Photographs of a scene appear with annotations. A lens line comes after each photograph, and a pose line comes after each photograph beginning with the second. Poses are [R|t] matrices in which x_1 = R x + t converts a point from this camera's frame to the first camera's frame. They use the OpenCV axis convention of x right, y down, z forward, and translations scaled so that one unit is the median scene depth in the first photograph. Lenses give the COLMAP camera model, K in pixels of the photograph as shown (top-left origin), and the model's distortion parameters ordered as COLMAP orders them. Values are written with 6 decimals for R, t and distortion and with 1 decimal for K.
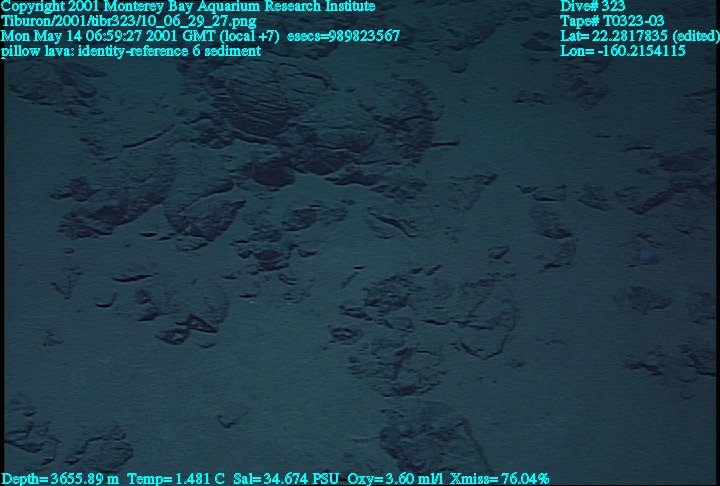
lens RADIAL K [[815.6, 0, 360.0], [0, 815.6, 243.0], [0, 0, 1]] dist [0.113589, 0.056876]
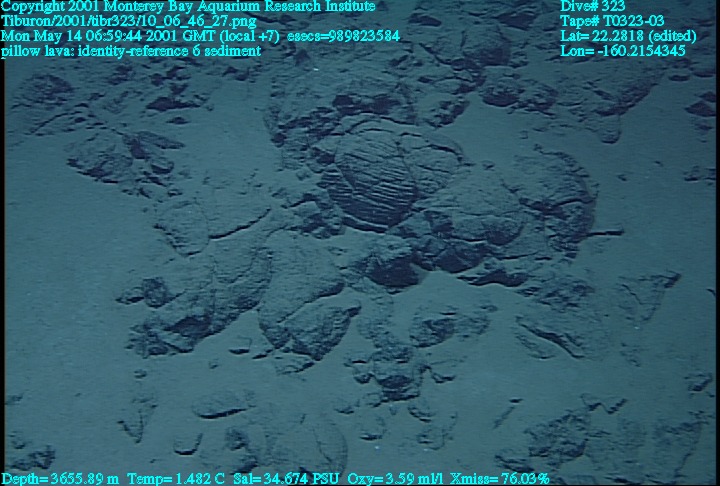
lens RADIAL K [[815.6, 0, 360.0], [0, 815.6, 243.0], [0, 0, 1]] dist [0.113589, 0.056876]
pose [[0.999857, 0.010337, -0.013380, -0.130746], [-0.011145, 0.998023, -0.061846, -0.063977], [0.012714, 0.061986, 0.997996, 0.217132]]
